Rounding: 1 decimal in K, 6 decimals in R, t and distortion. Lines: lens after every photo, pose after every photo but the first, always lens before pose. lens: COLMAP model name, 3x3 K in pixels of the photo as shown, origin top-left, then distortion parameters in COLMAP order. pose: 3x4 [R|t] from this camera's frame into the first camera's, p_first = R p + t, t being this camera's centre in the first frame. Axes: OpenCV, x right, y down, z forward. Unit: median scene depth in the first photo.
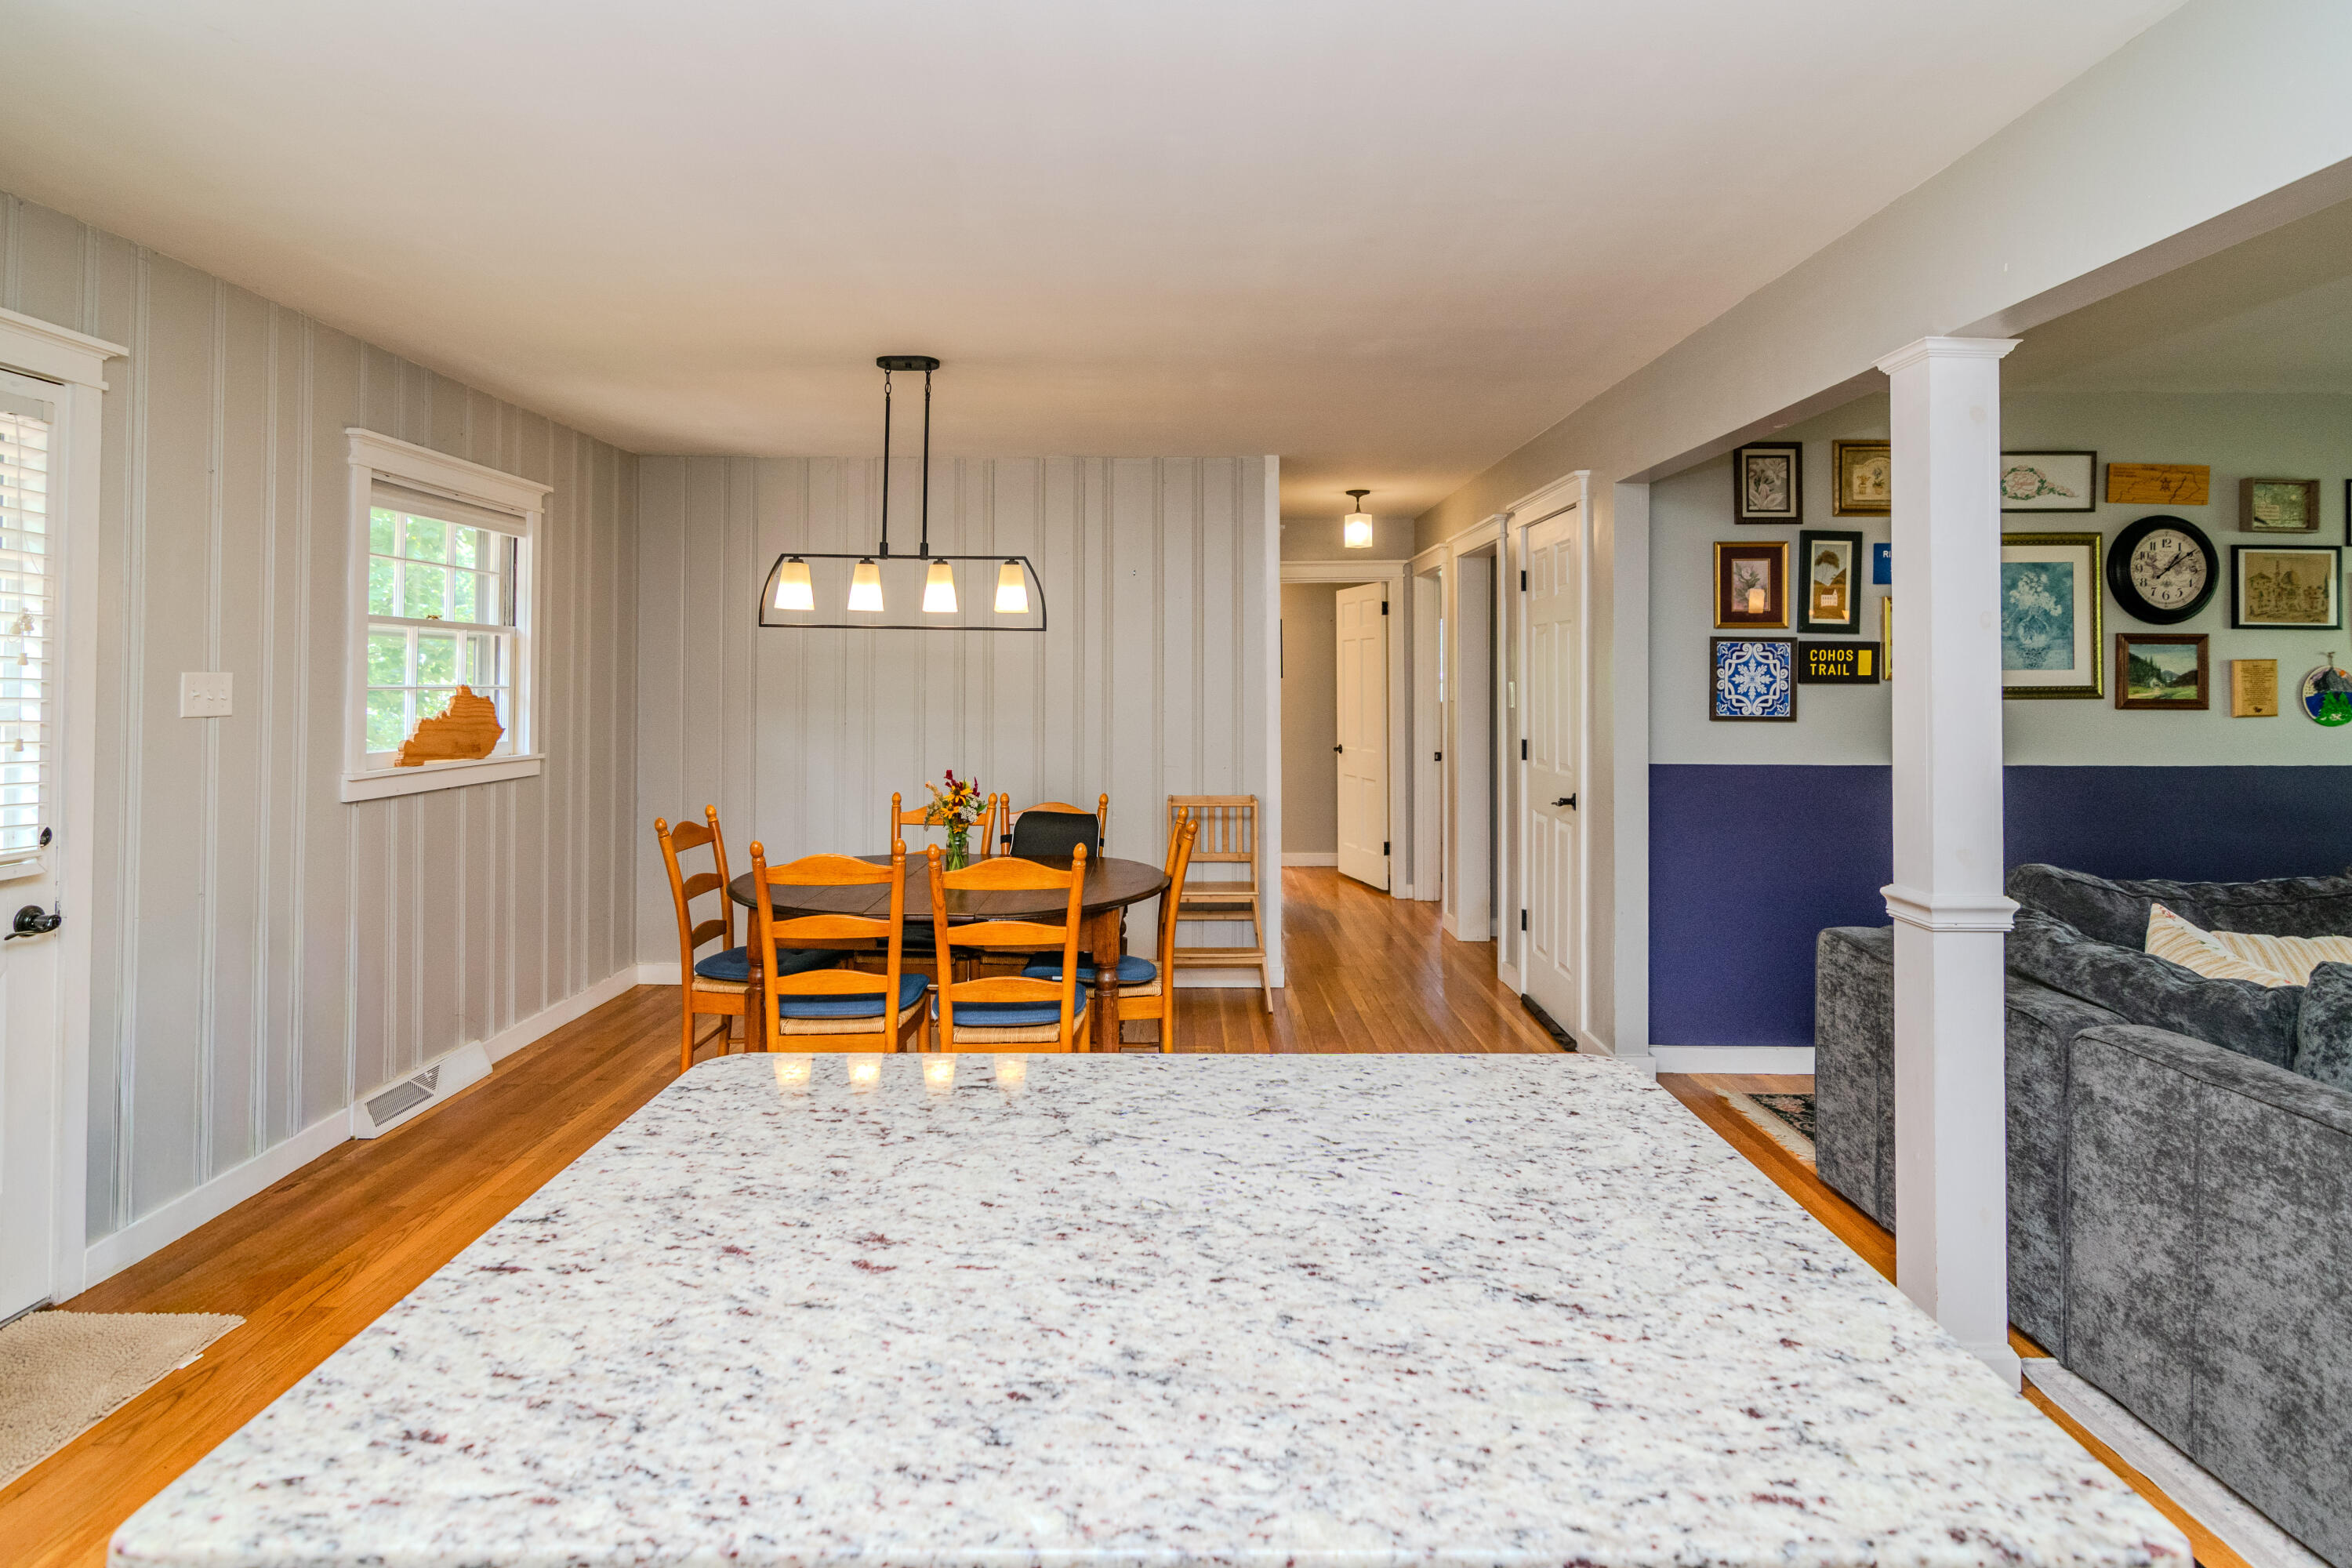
lens RADIAL K [[1184.7, 0, 1178.6], [0, 1184.7, 658.7], [0, 0, 1]] dist [-0.006856, 0.000842]
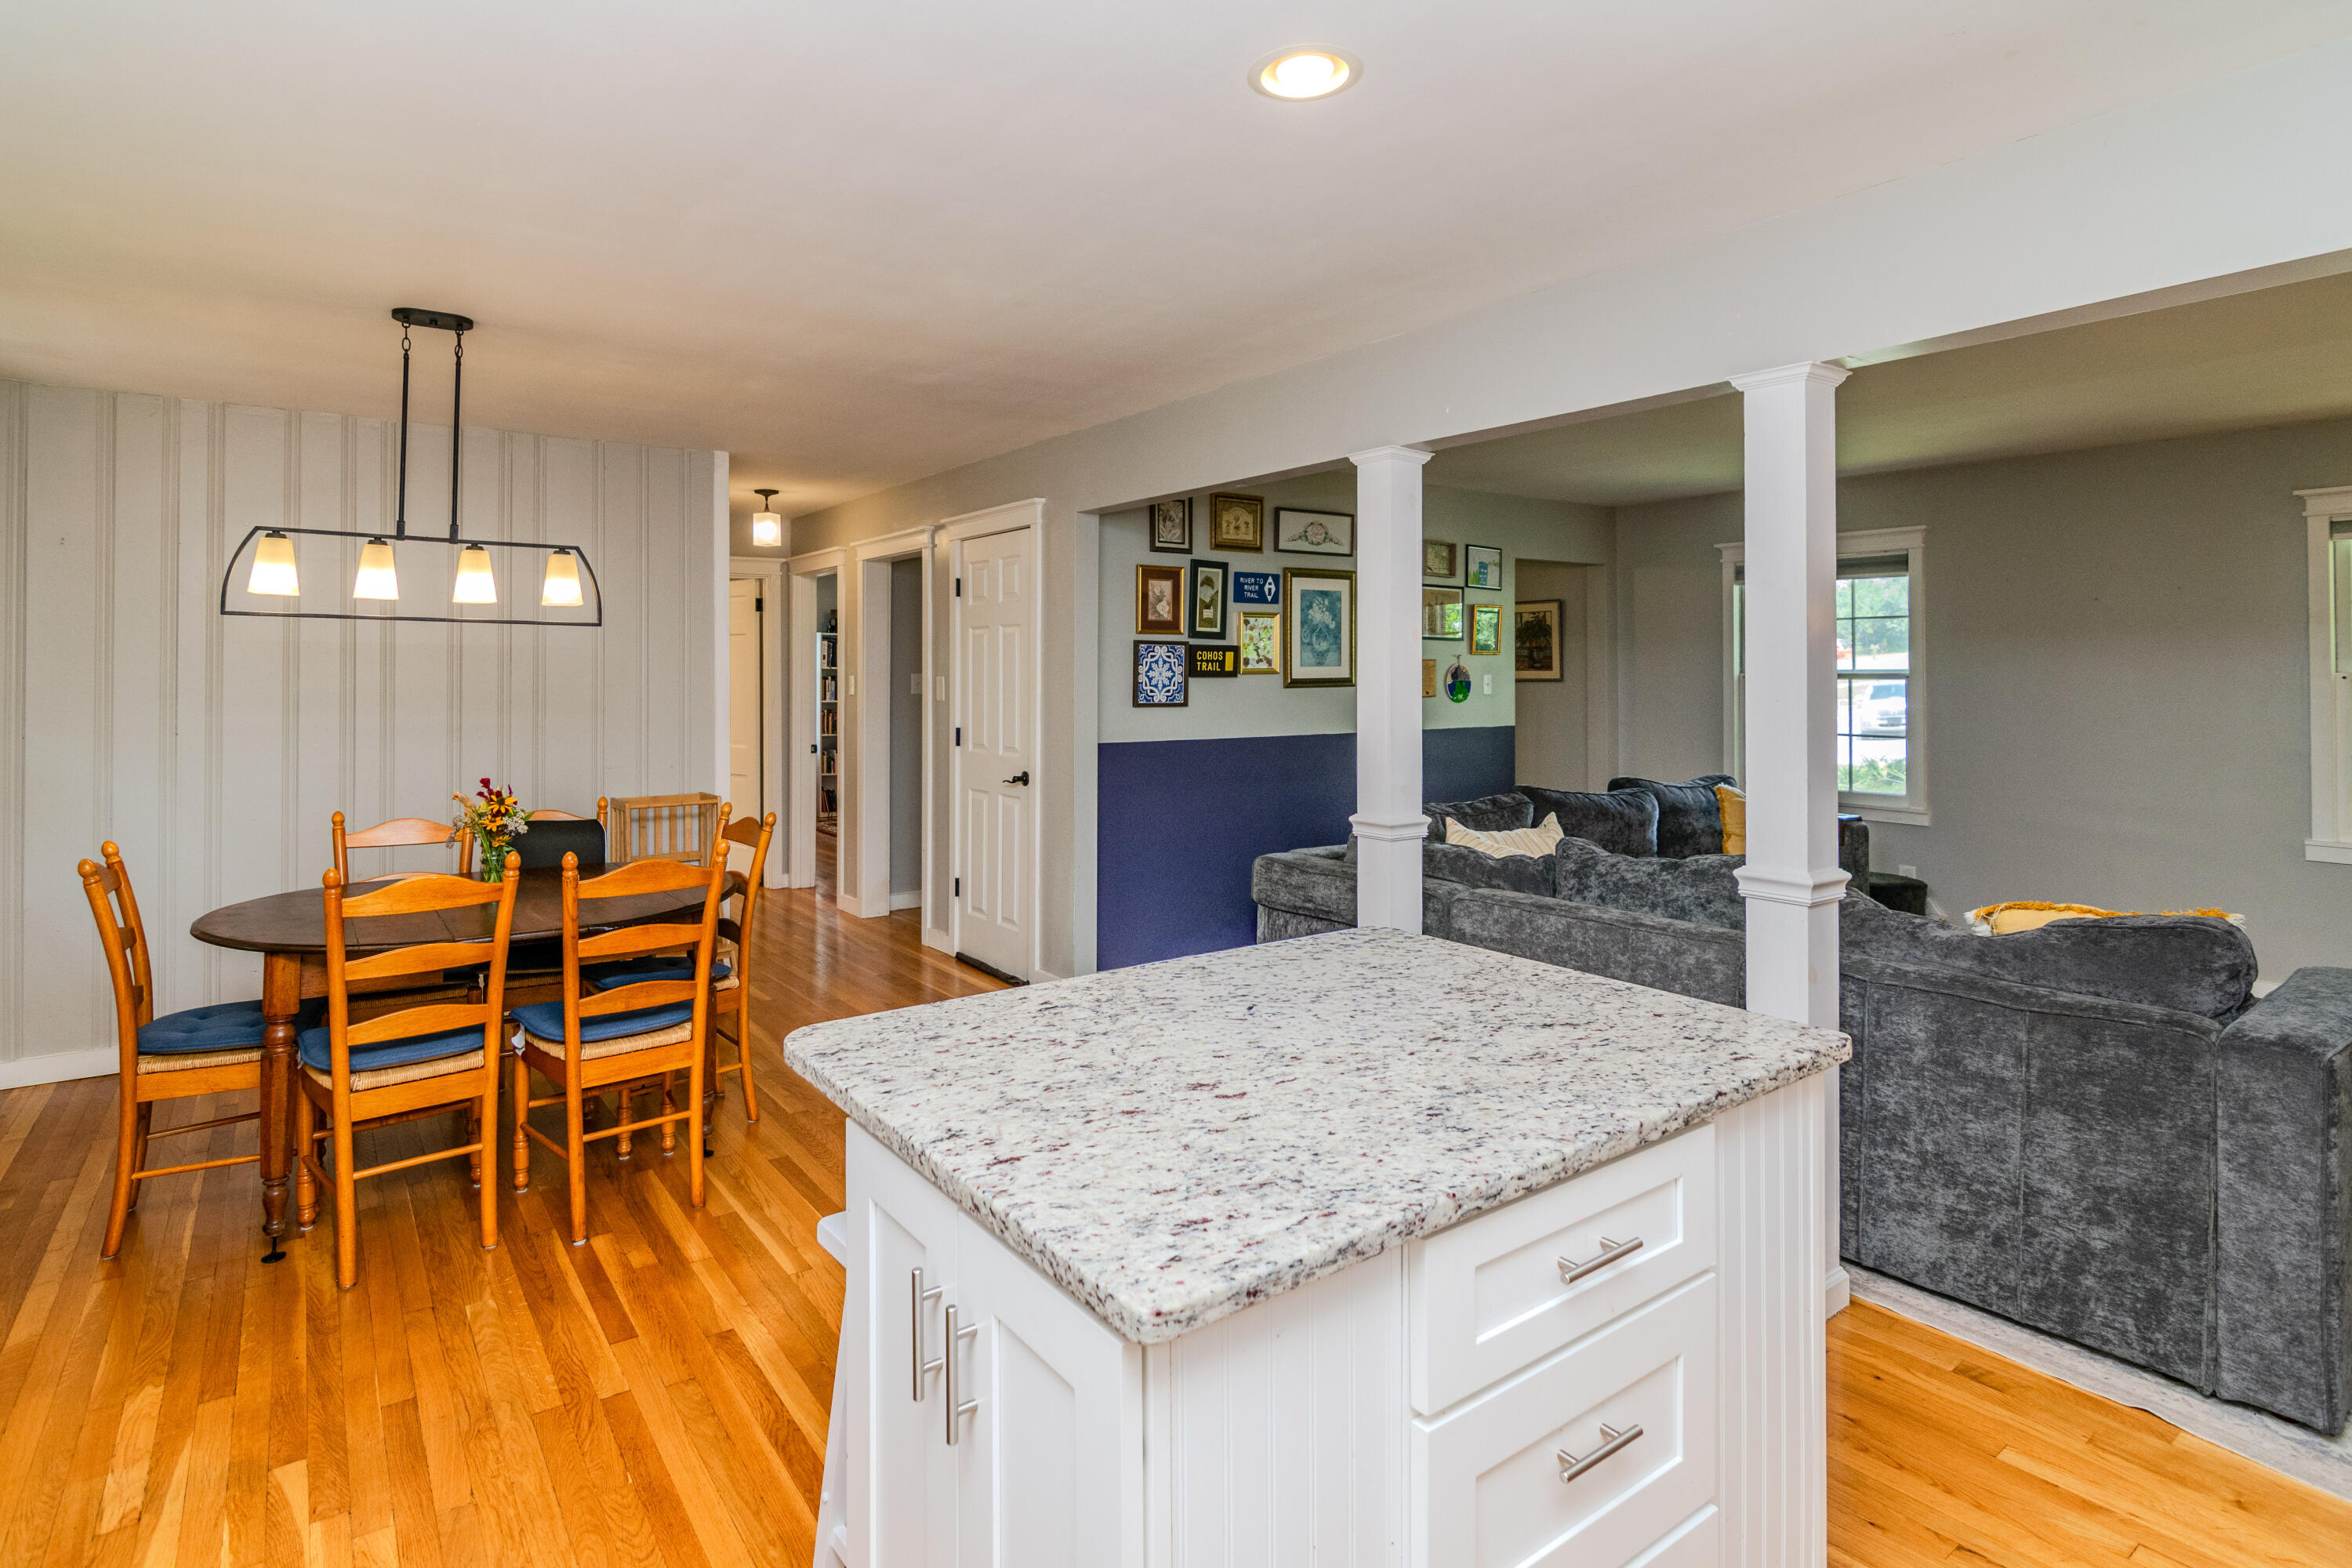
lens RADIAL K [[1180.3, 0, 1131.1], [0, 1180.3, 662.8], [0, 0, 1]] dist [-0.000721, 0.000609]
pose [[0.813956, 0.001615, 0.580925, -0.280640], [-0.006337, 0.999961, 0.006098, -0.002206], [-0.580893, -0.008645, 0.813934, -0.016761]]
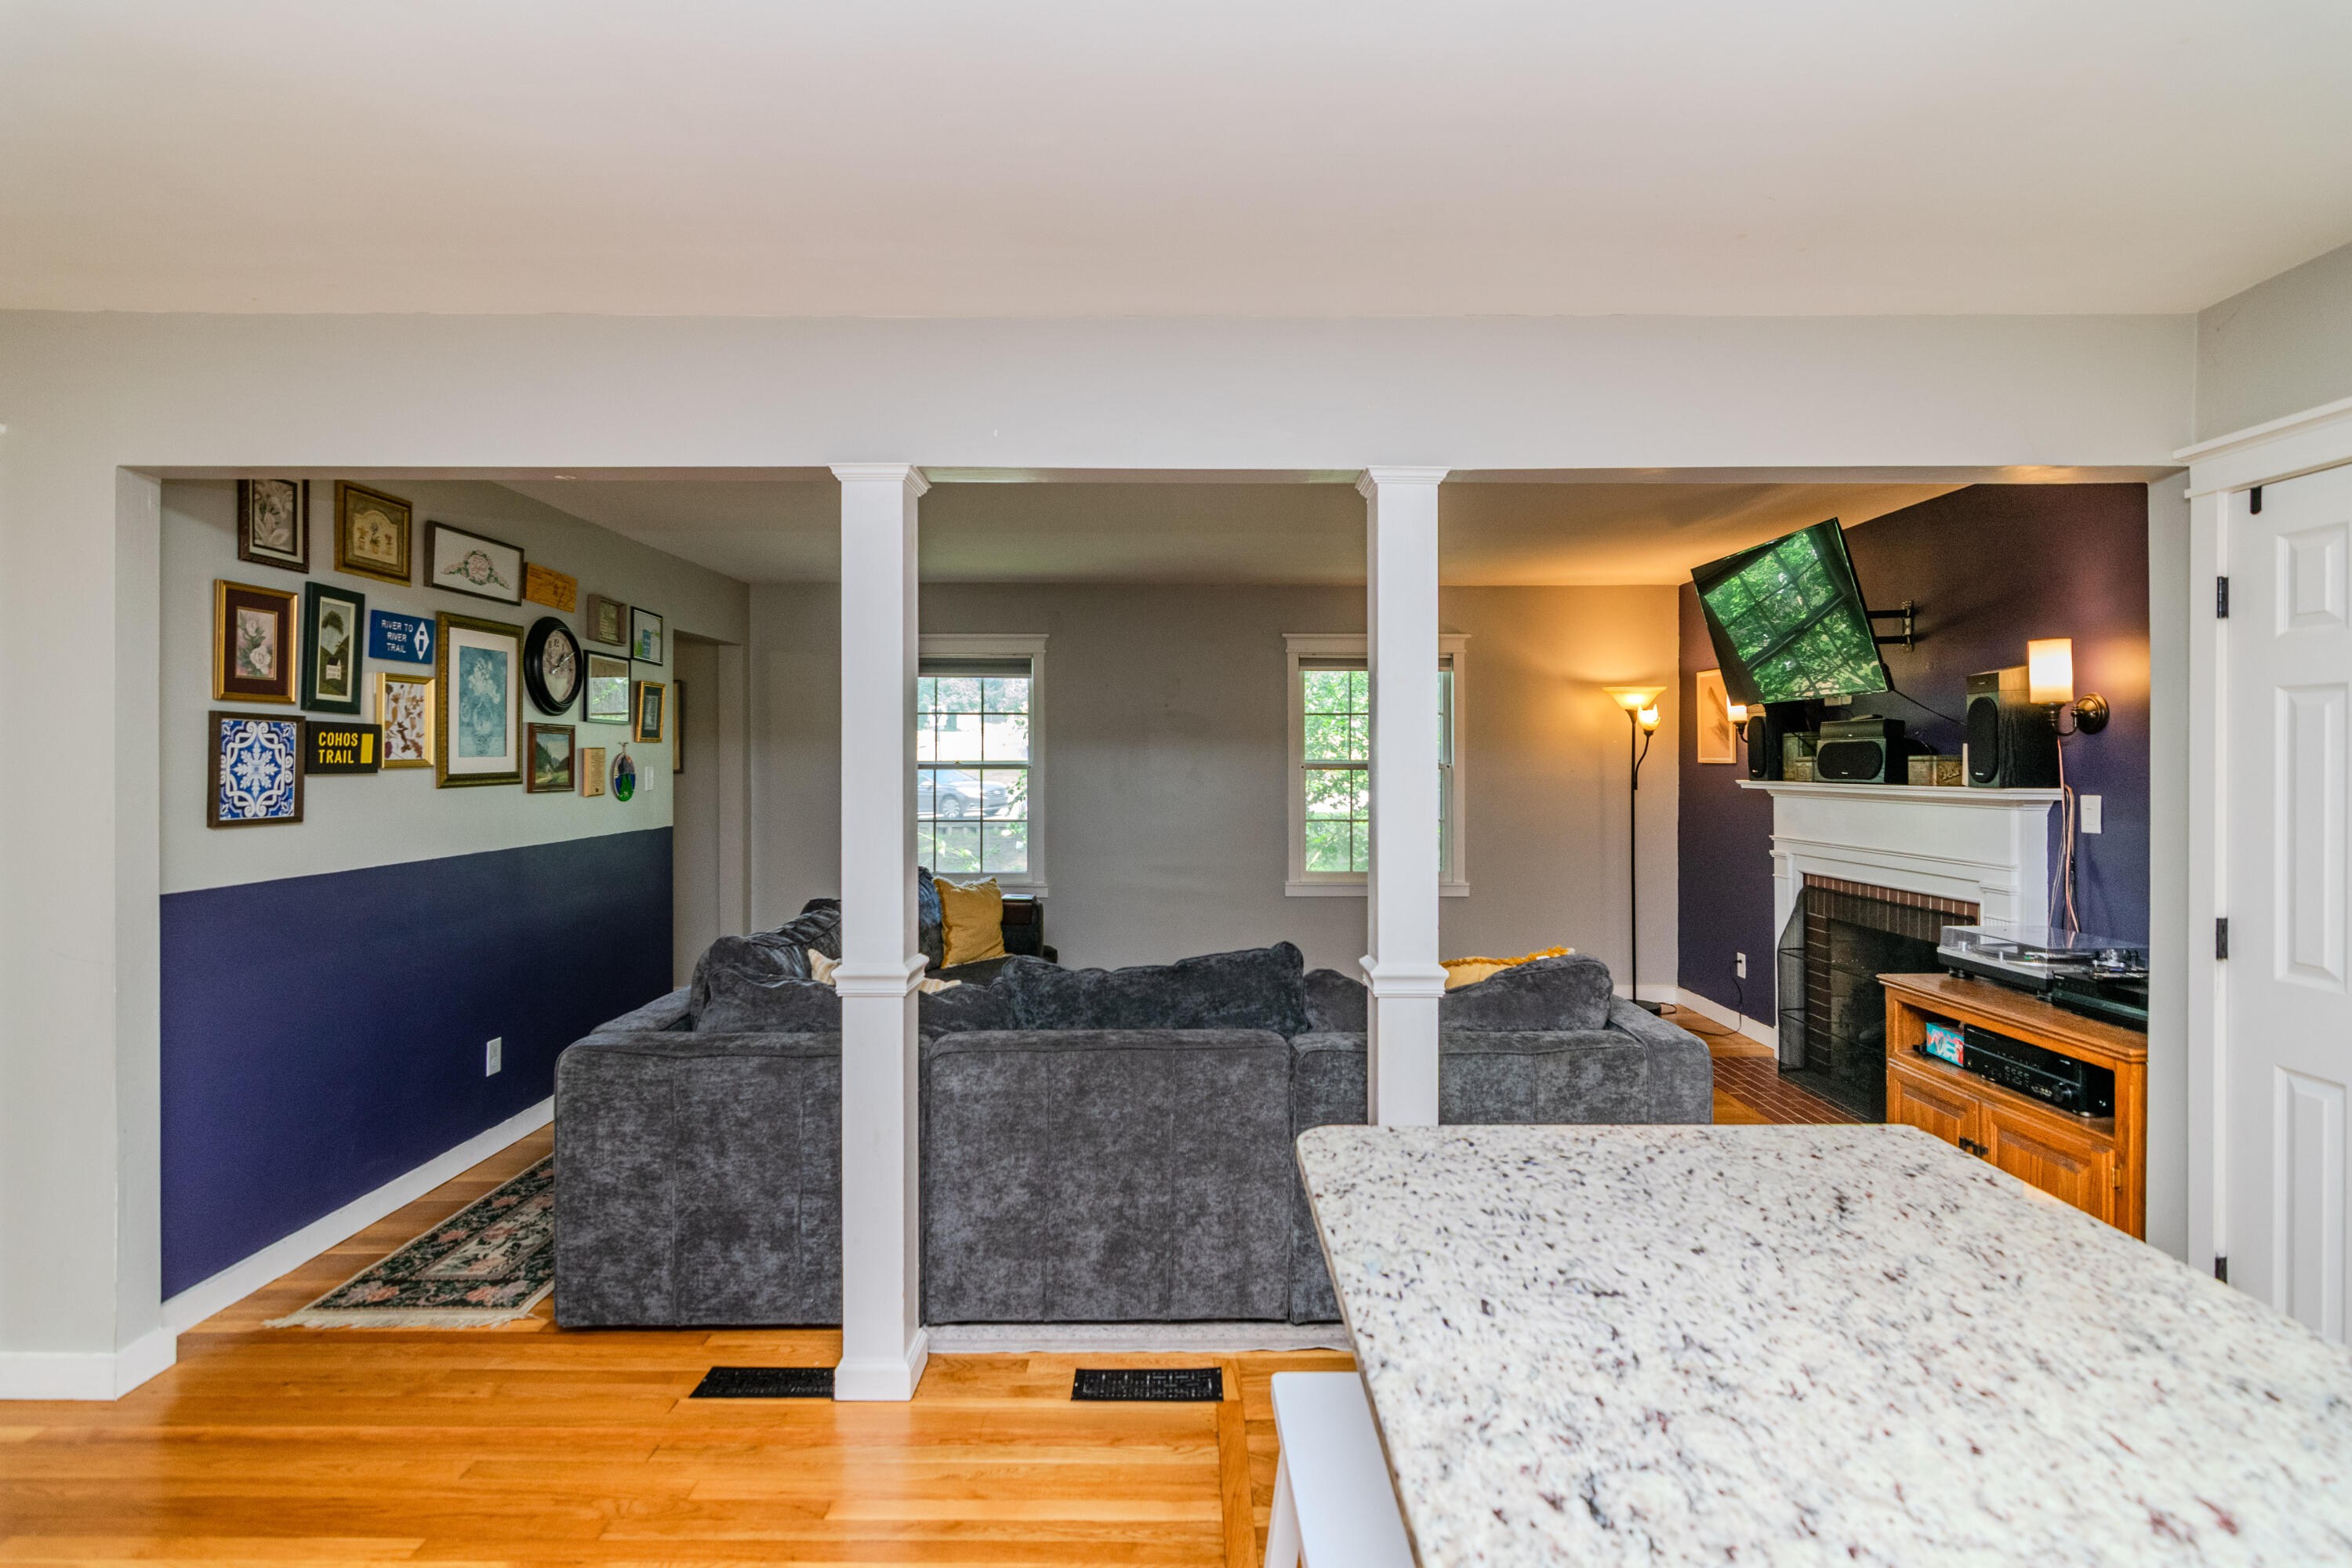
lens RADIAL K [[1143.3, 0, 1185.7], [0, 1143.3, 765.6], [0, 0, 1]] dist [-0.004130, -0.000748]
pose [[-0.010019, -0.009203, 0.999907, -0.248982], [-0.016480, 0.999823, 0.009037, -0.001439], [-0.999814, -0.016388, -0.010169, 0.416152]]
